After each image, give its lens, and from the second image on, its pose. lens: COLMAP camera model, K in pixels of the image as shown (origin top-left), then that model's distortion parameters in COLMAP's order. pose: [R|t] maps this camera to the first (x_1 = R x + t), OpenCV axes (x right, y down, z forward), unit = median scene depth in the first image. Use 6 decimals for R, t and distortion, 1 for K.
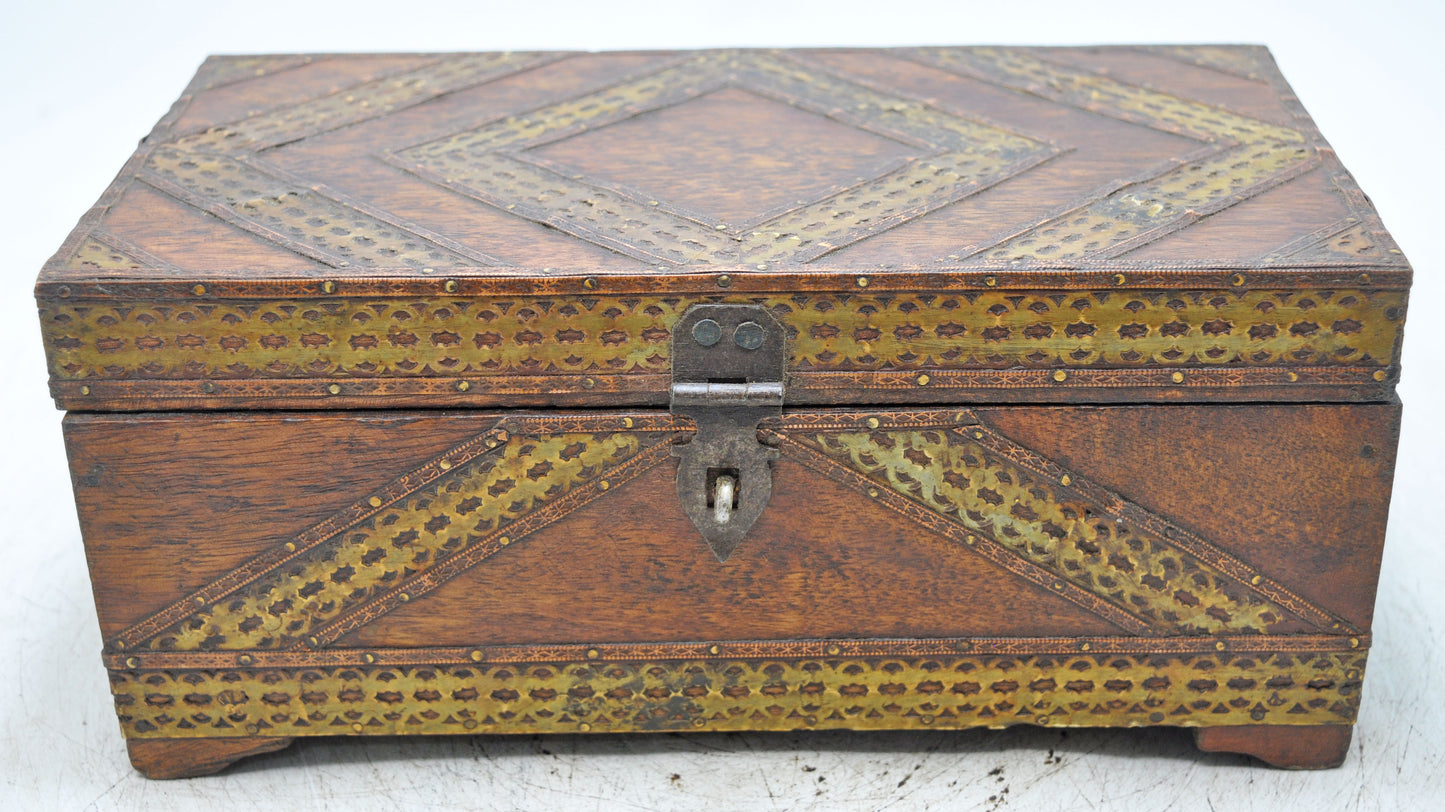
lens RADIAL K [[2117.7, 0, 722.5], [0, 2117.7, 406.0], [0, 0, 1]] dist [-0.016997, 0.011015]
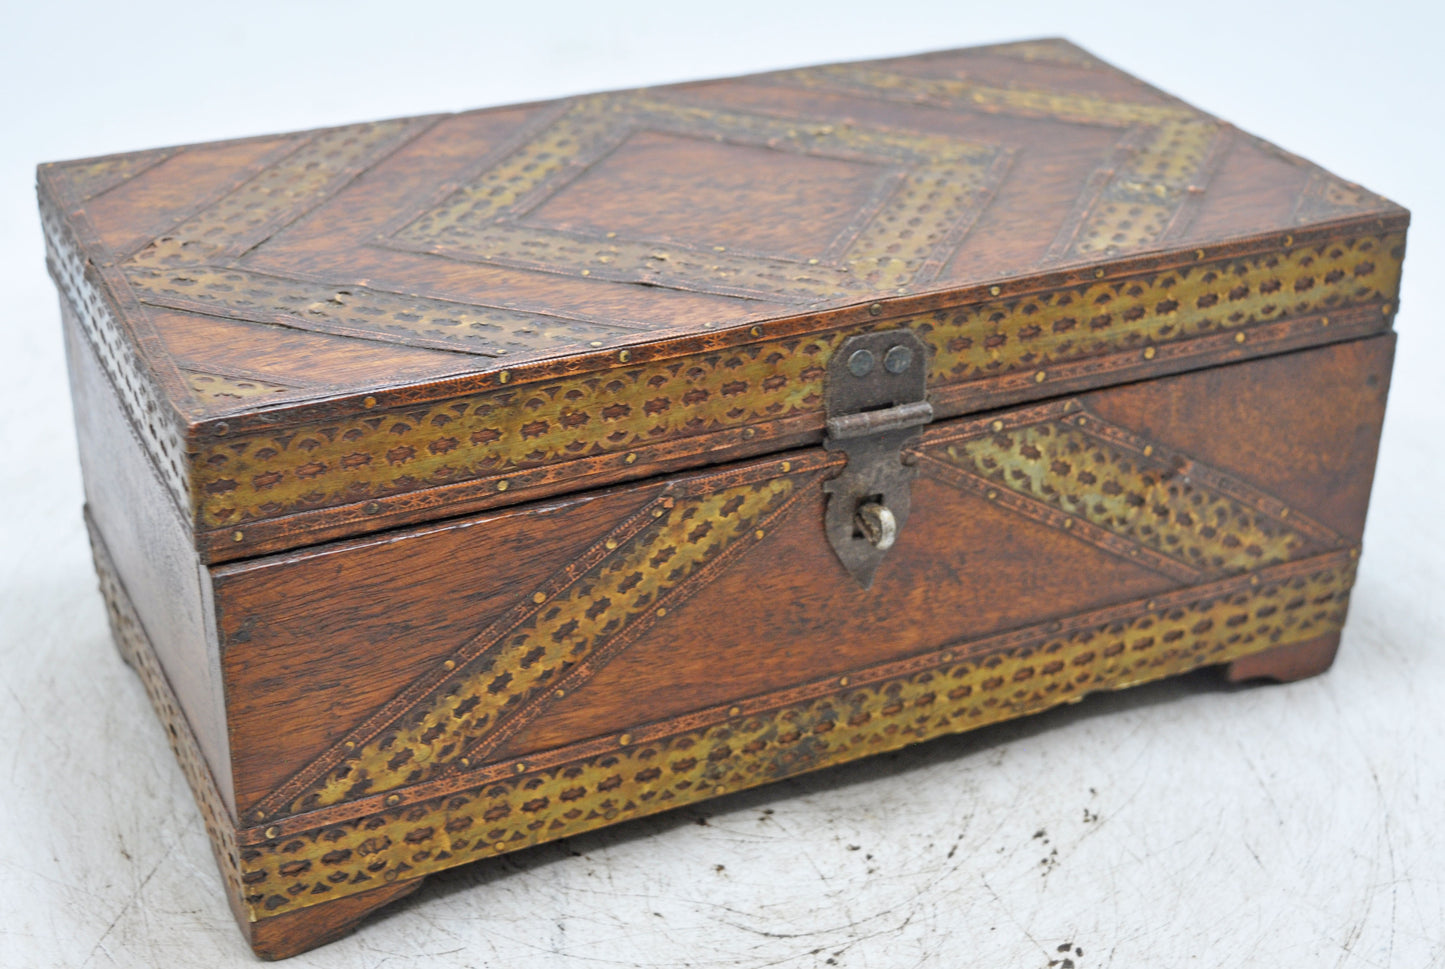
lens RADIAL K [[2307.6, 0, 722.5], [0, 2307.6, 484.5], [0, 0, 1]] dist [-0.002982, -0.028578]
pose [[0.897285, -0.174951, 0.405304, -0.501627], [0.172593, 0.984068, 0.042681, -0.034618], [-0.406313, 0.031655, 0.913185, 0.022340]]
